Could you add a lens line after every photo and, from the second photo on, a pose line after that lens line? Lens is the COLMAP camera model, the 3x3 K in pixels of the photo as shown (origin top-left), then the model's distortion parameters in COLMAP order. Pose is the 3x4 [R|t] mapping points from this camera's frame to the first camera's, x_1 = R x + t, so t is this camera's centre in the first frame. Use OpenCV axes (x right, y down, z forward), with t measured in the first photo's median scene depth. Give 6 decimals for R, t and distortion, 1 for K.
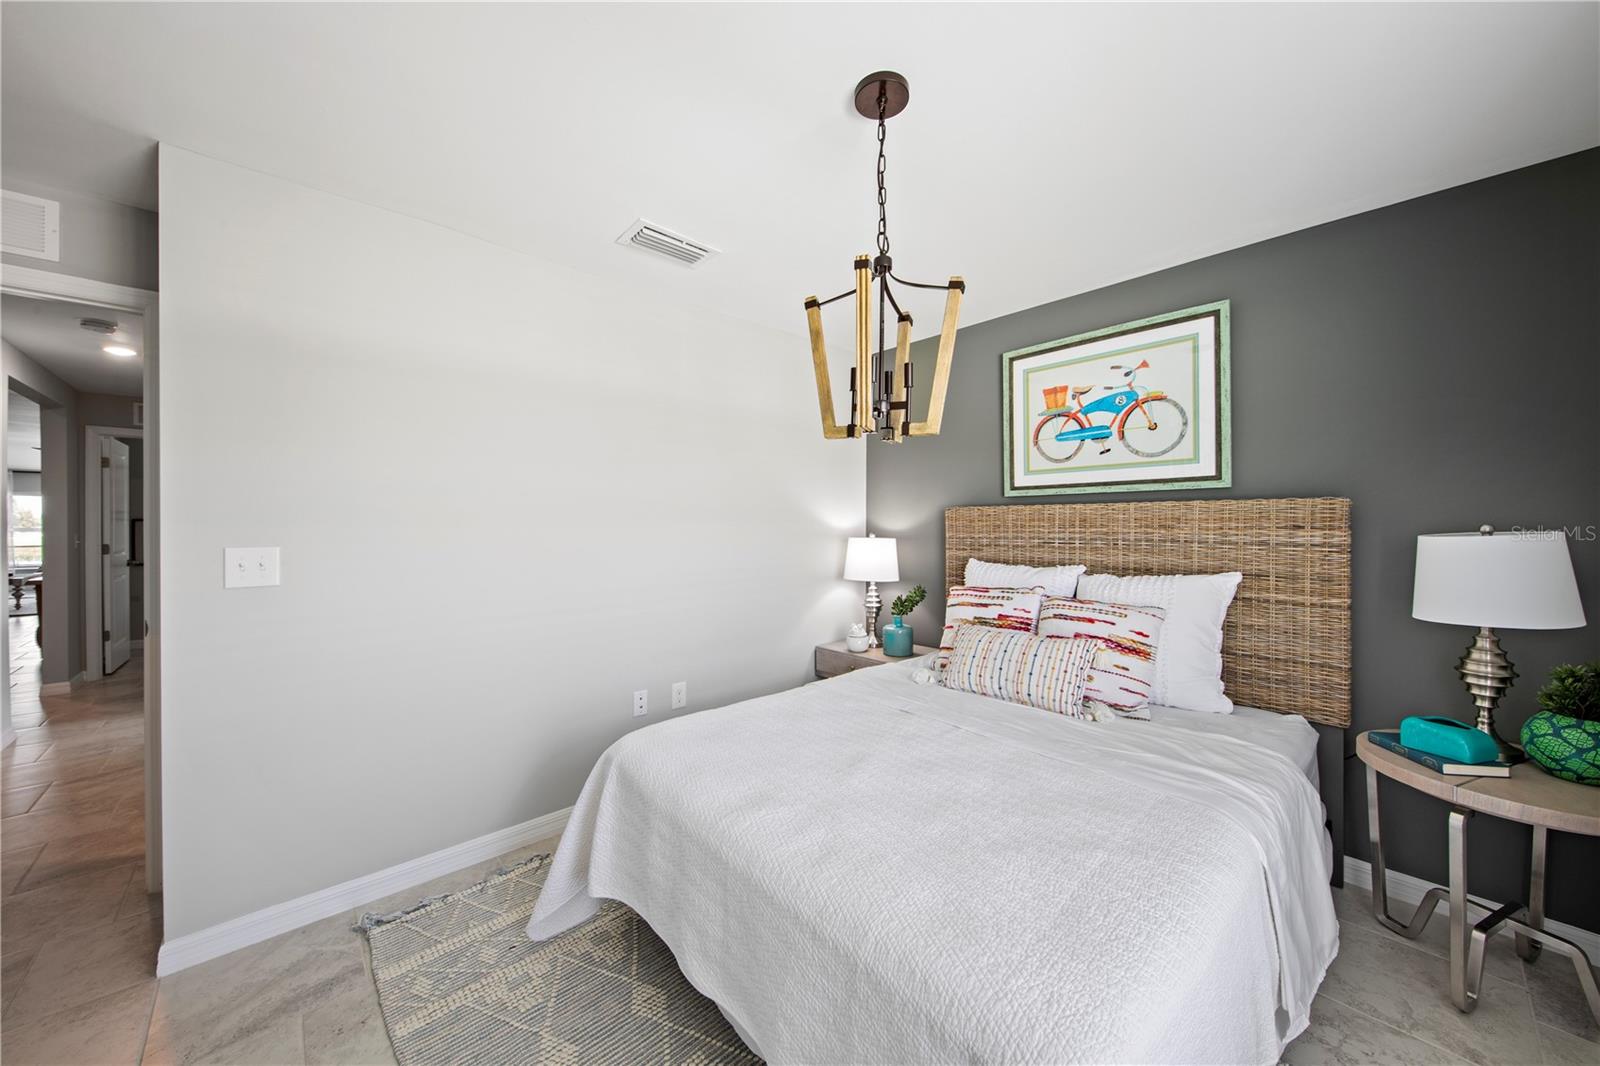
lens RADIAL K [[580.0, 0, 804.6], [0, 580.0, 526.6], [0, 0, 1]] dist [0.005417, -0.003708]
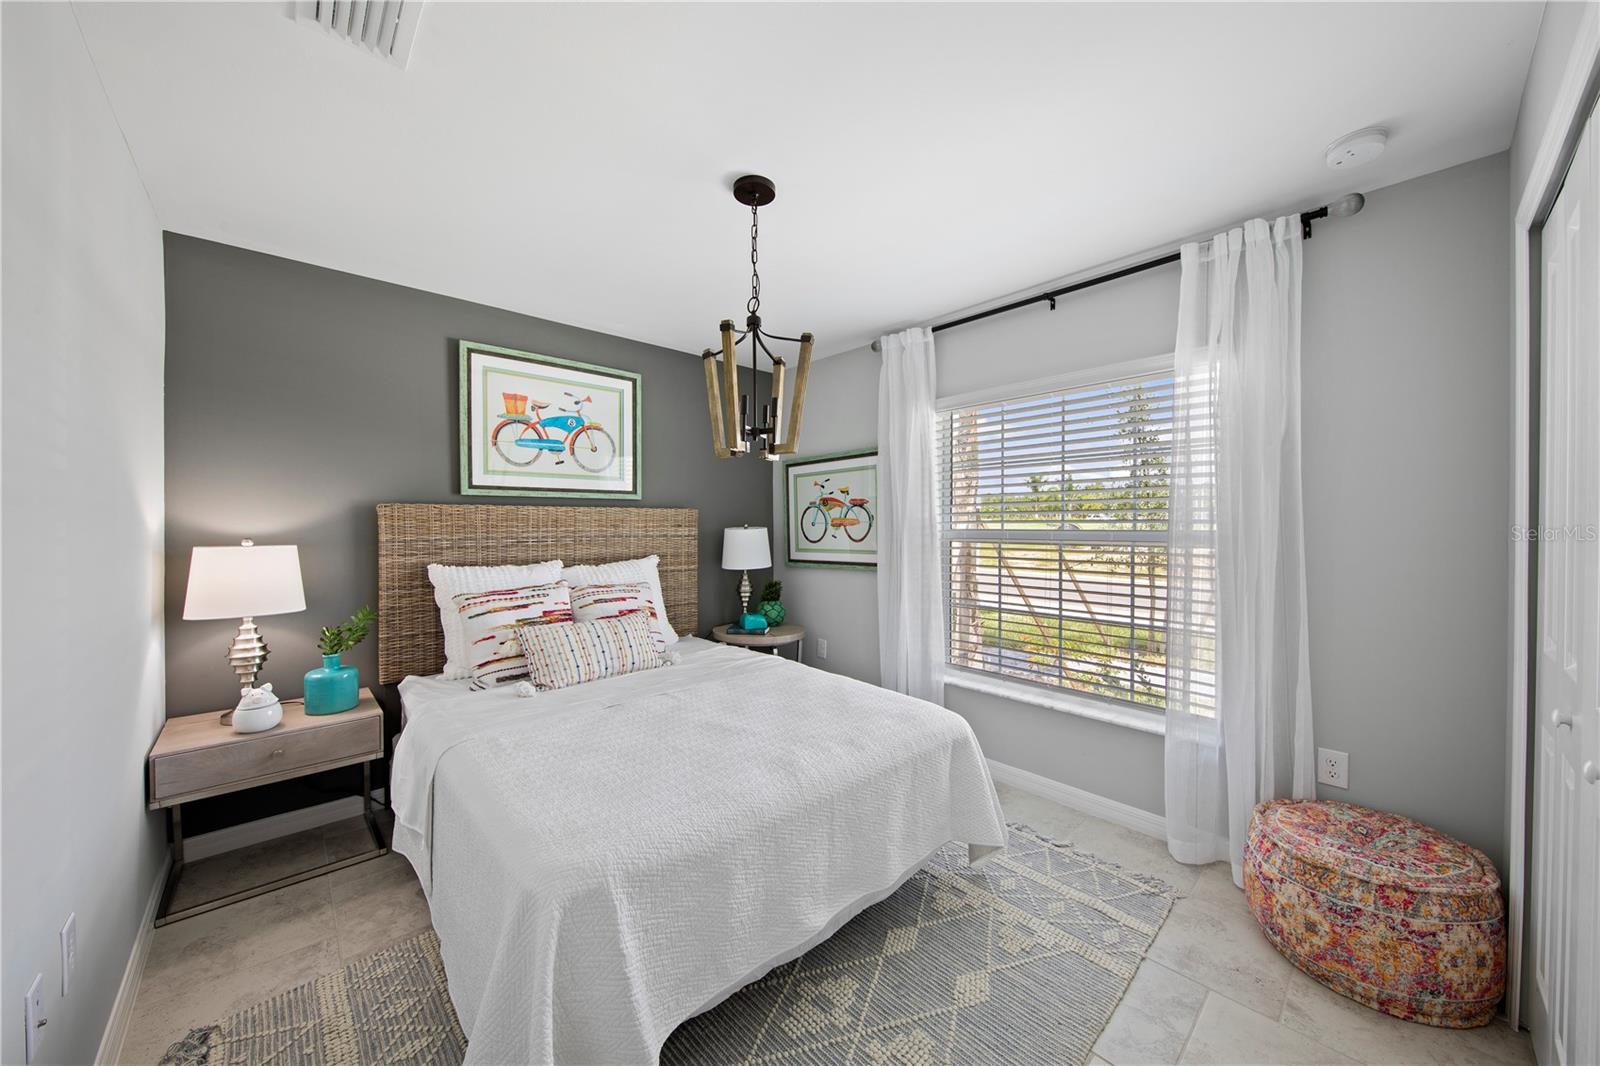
lens RADIAL K [[580.0, 0, 800.9], [0, 580.0, 528.5], [0, 0, 1]] dist [0.005417, -0.003708]
pose [[-0.034081, -0.007063, 0.999394, -0.688851], [0.007191, 0.999947, 0.007312, -0.000629], [-0.999393, 0.007436, -0.034028, 0.559791]]
